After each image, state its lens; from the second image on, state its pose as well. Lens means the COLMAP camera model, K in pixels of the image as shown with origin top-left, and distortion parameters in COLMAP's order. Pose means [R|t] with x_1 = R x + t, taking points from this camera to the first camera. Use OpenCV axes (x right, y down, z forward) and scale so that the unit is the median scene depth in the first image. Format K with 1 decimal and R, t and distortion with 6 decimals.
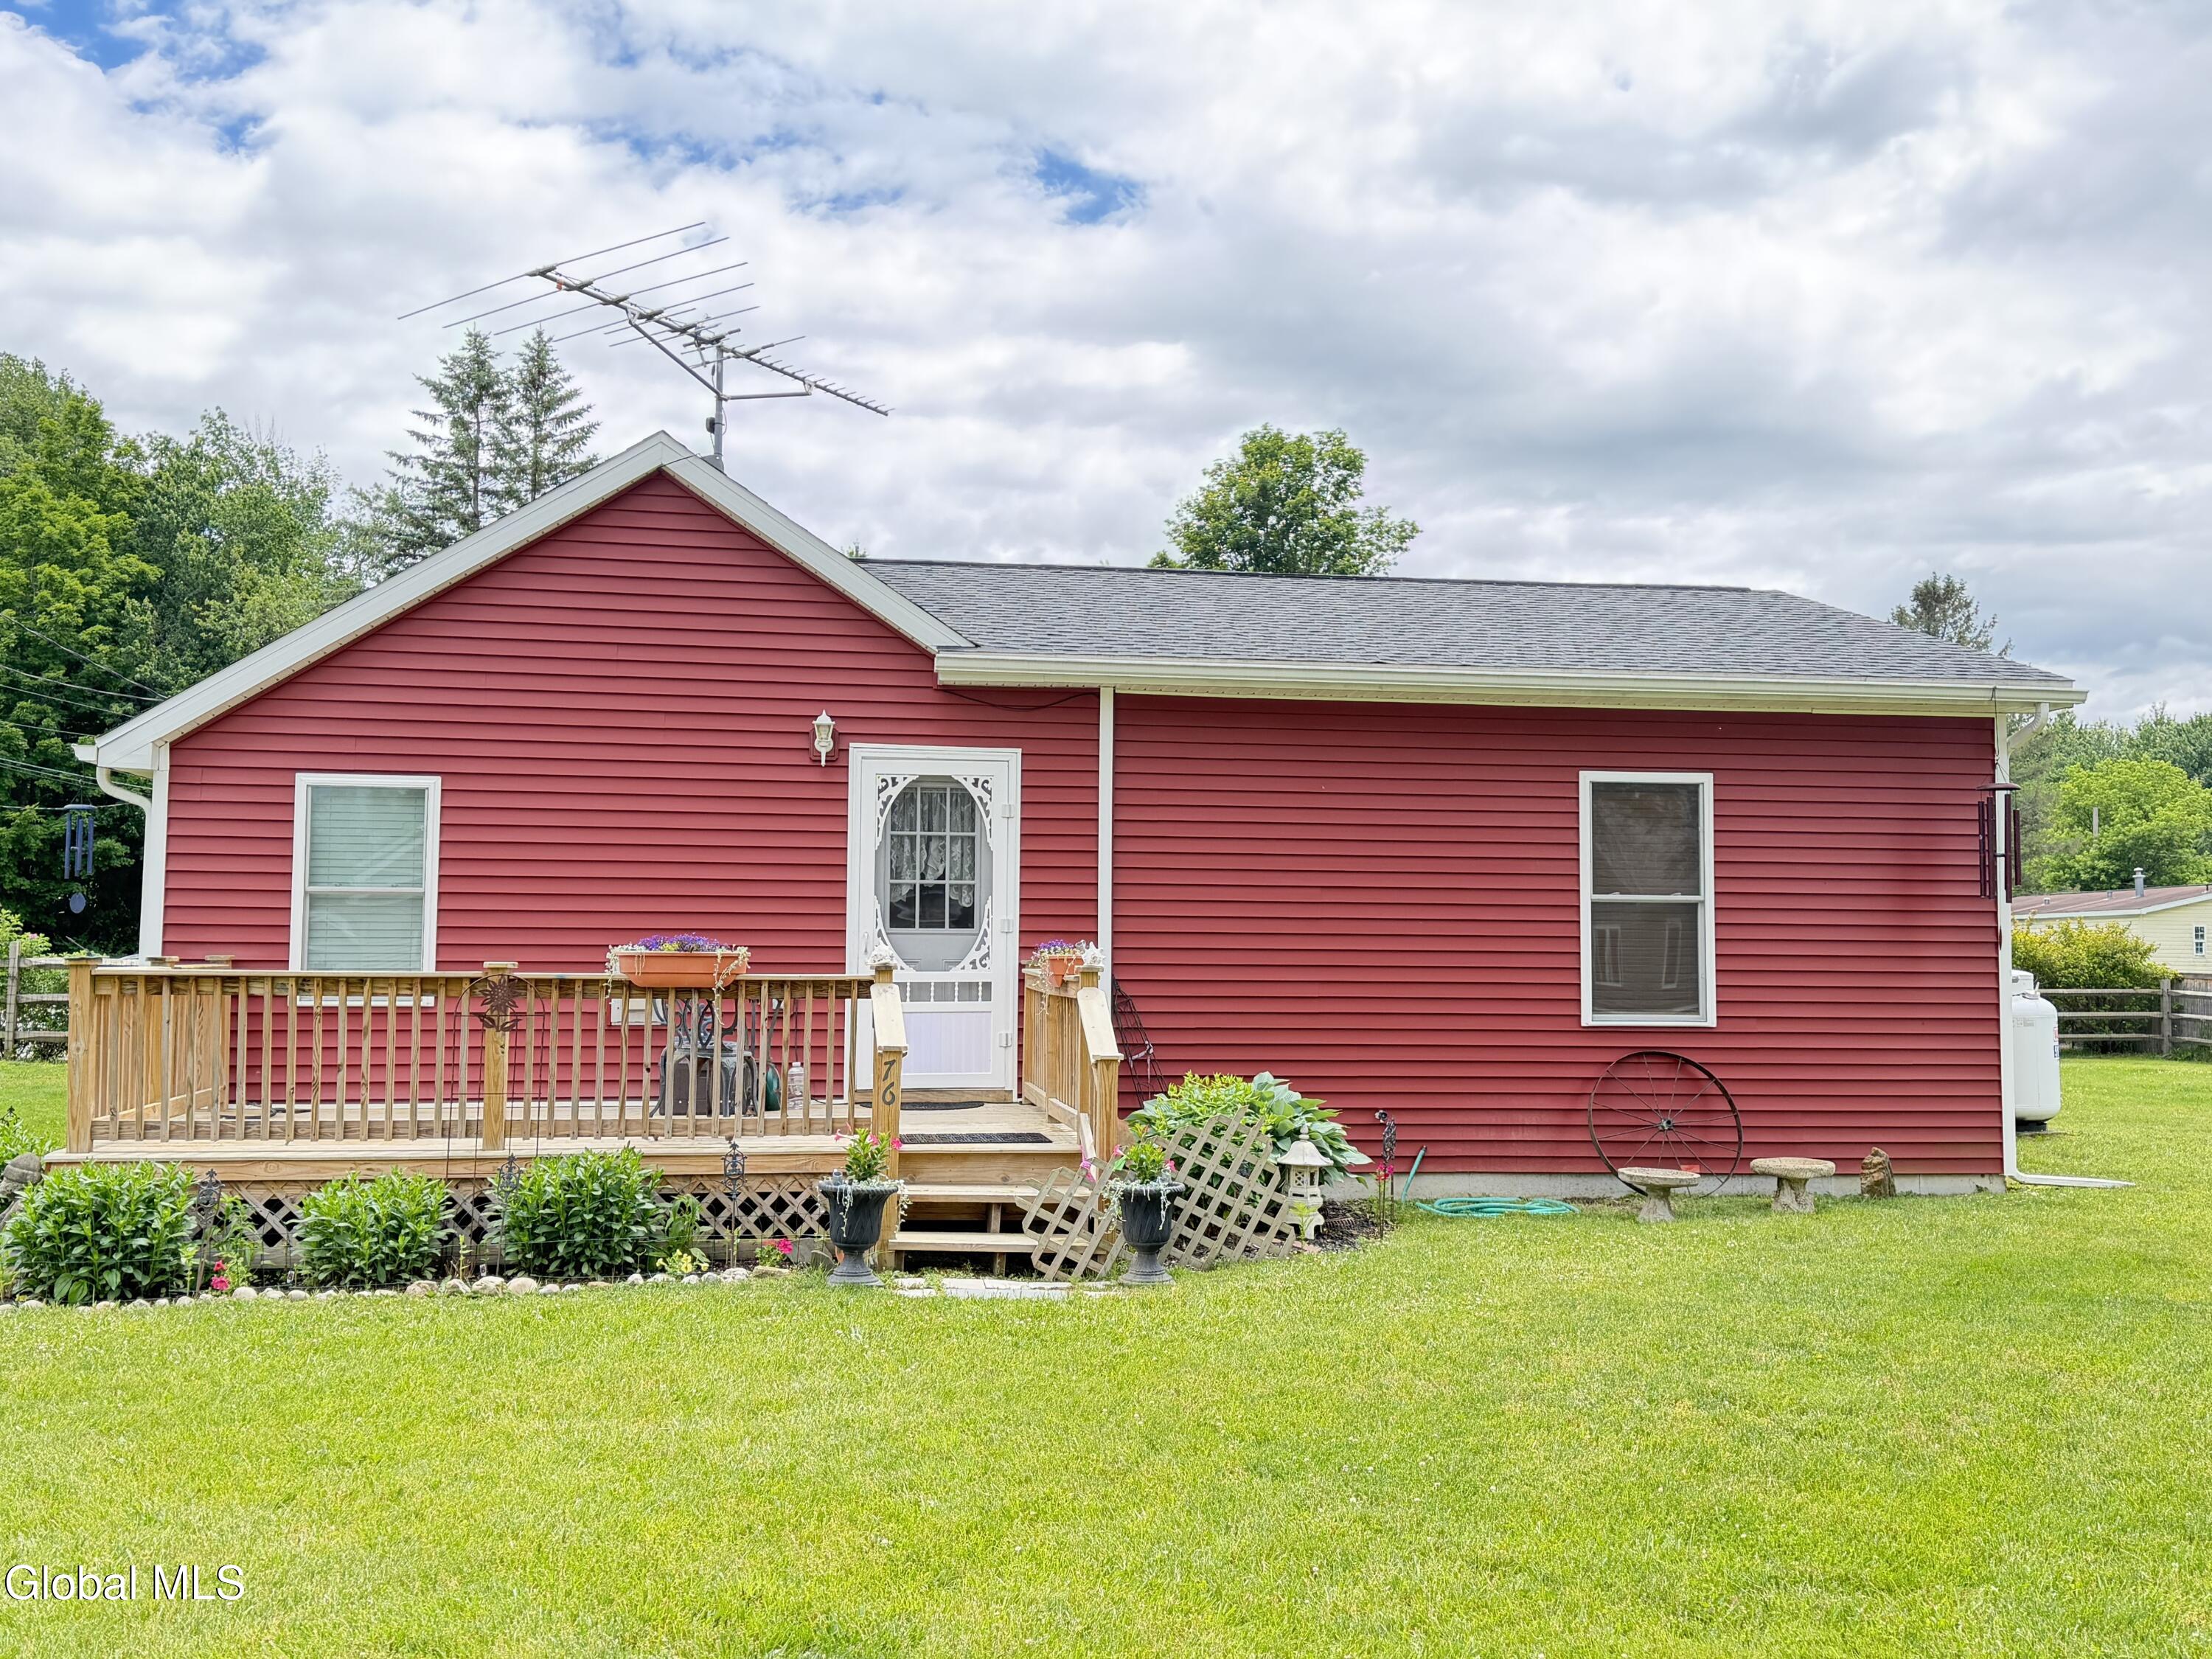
lens RADIAL K [[1972.5, 0, 1106.0], [0, 1972.5, 829.5], [0, 0, 1]] dist [0.185250, -0.332778]
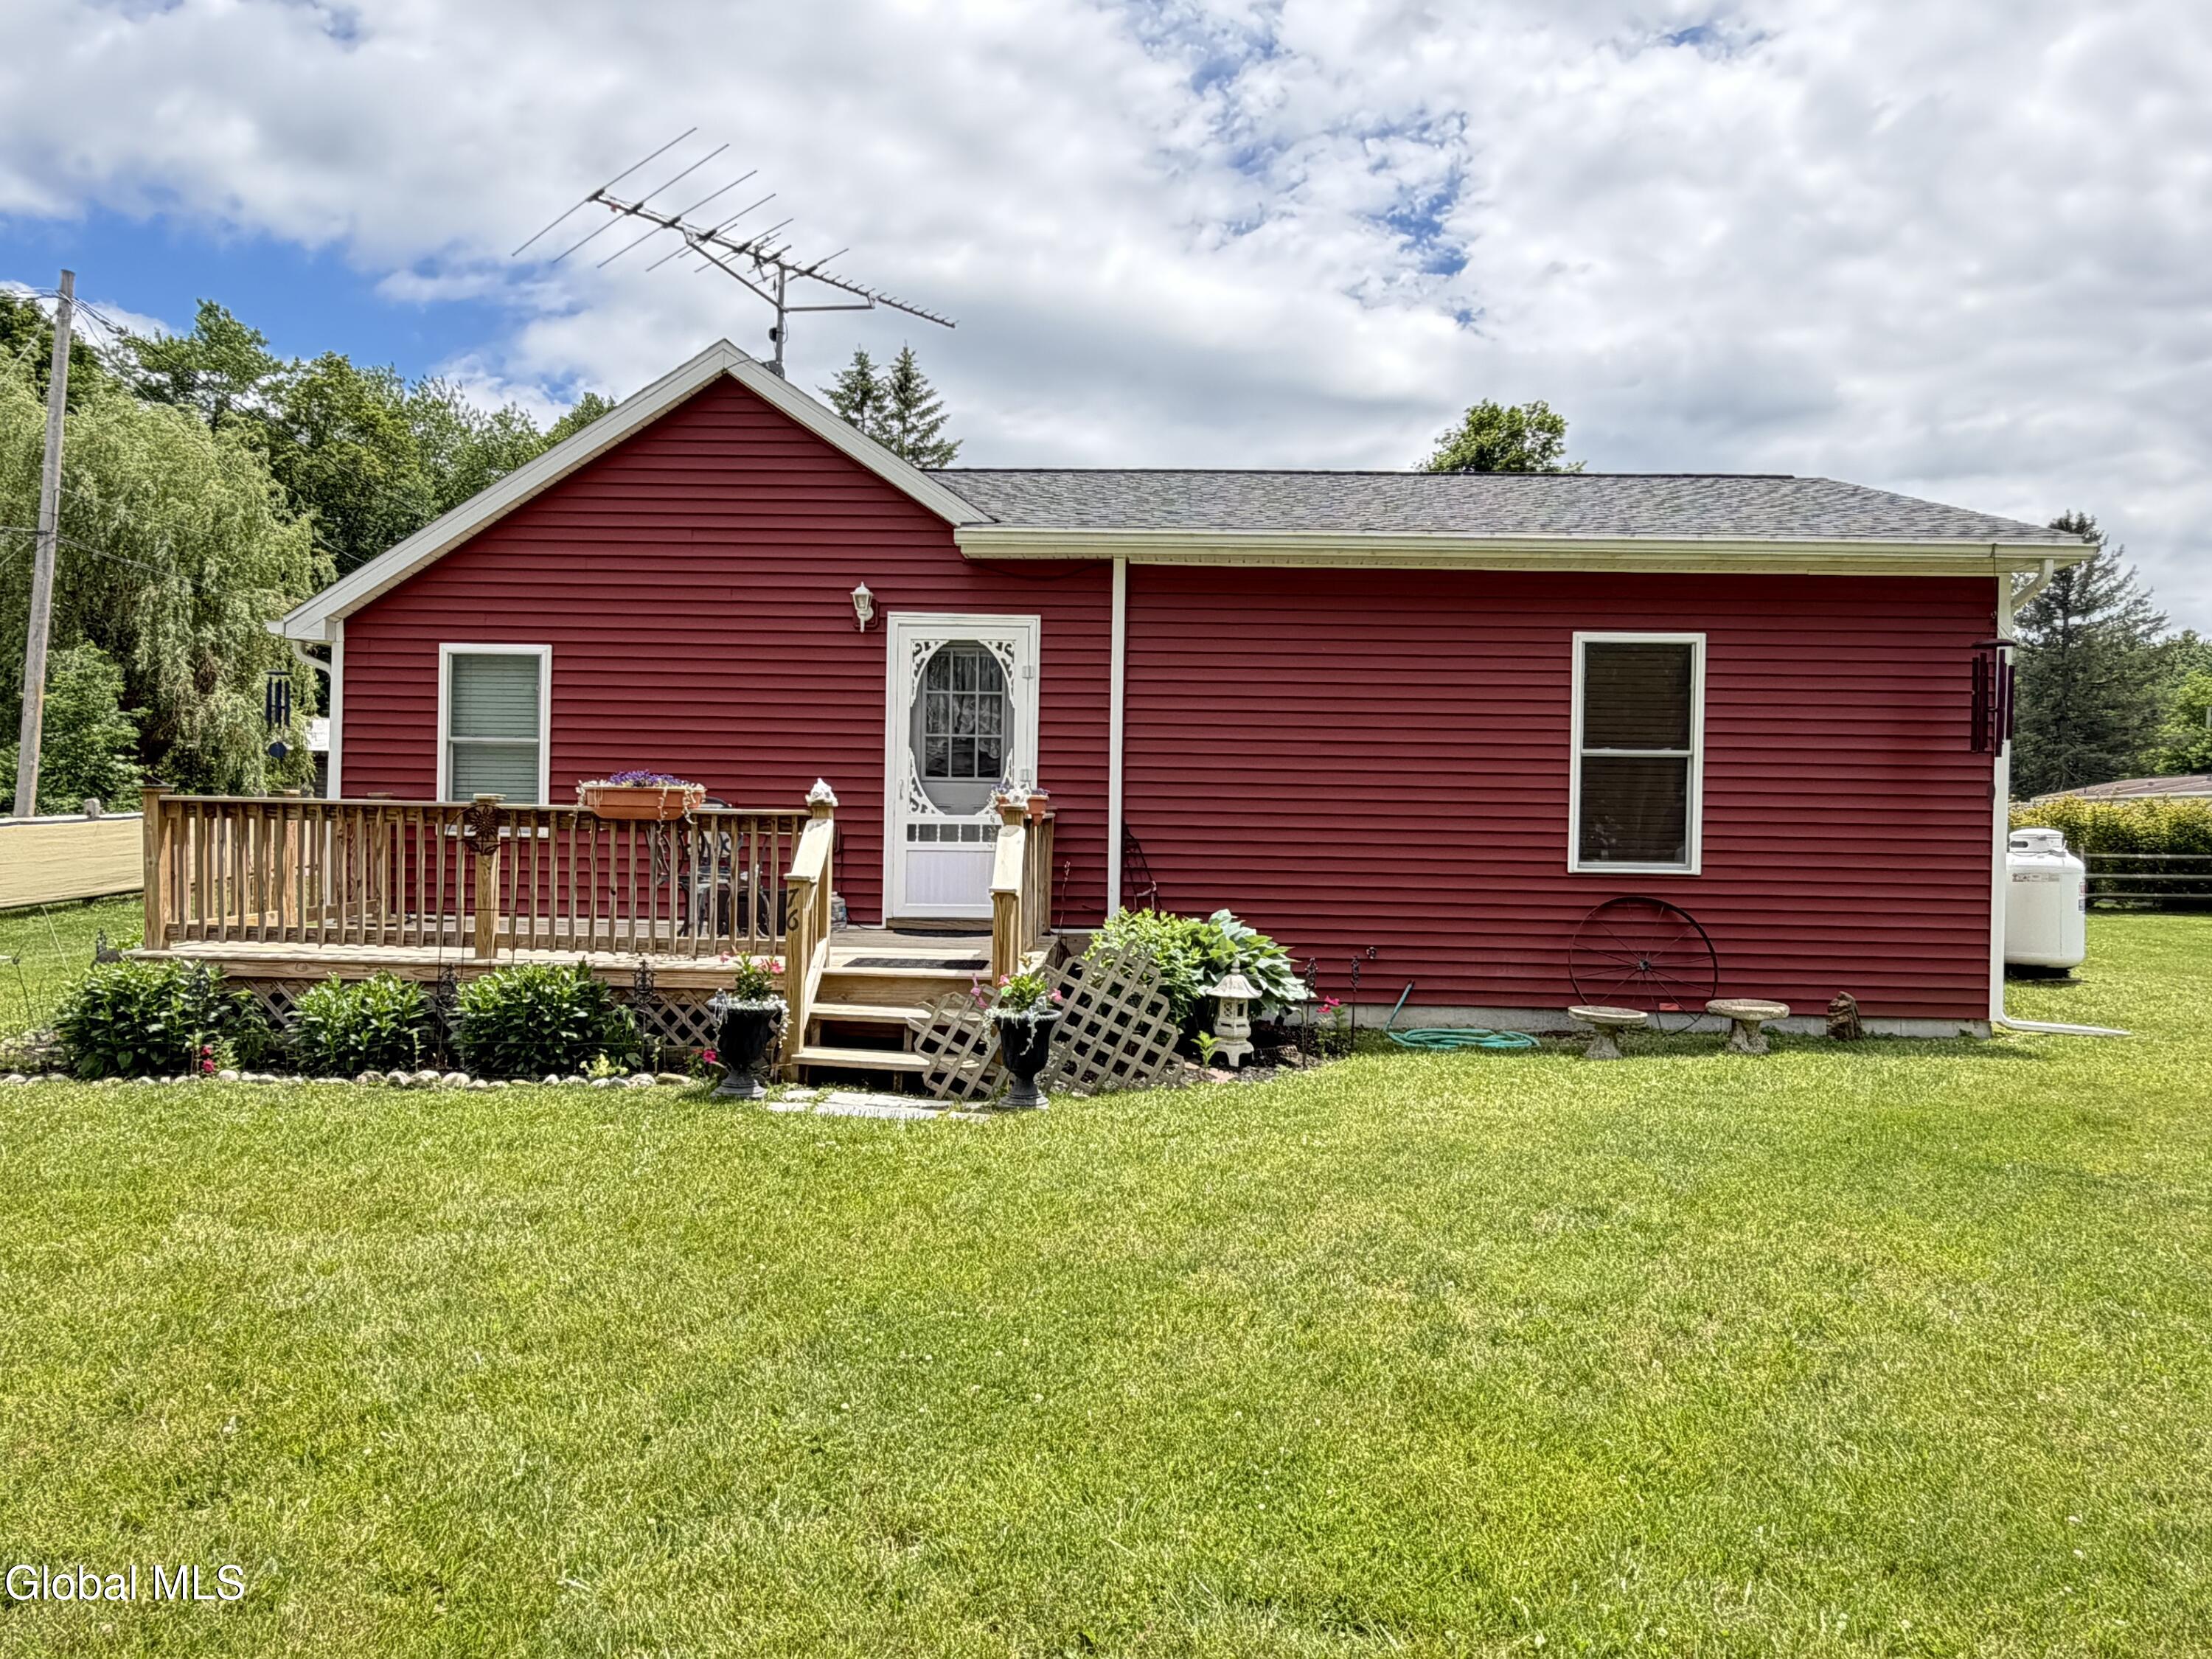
lens RADIAL K [[1472.8, 0, 1113.0], [0, 1472.8, 825.7], [0, 0, 1]] dist [0.001863, 0.005892]
pose [[0.982506, 0.010628, -0.185925, 0.151916], [0.001247, 0.997972, 0.063636, 0.024180], [0.186225, -0.062754, 0.980501, 0.192689]]
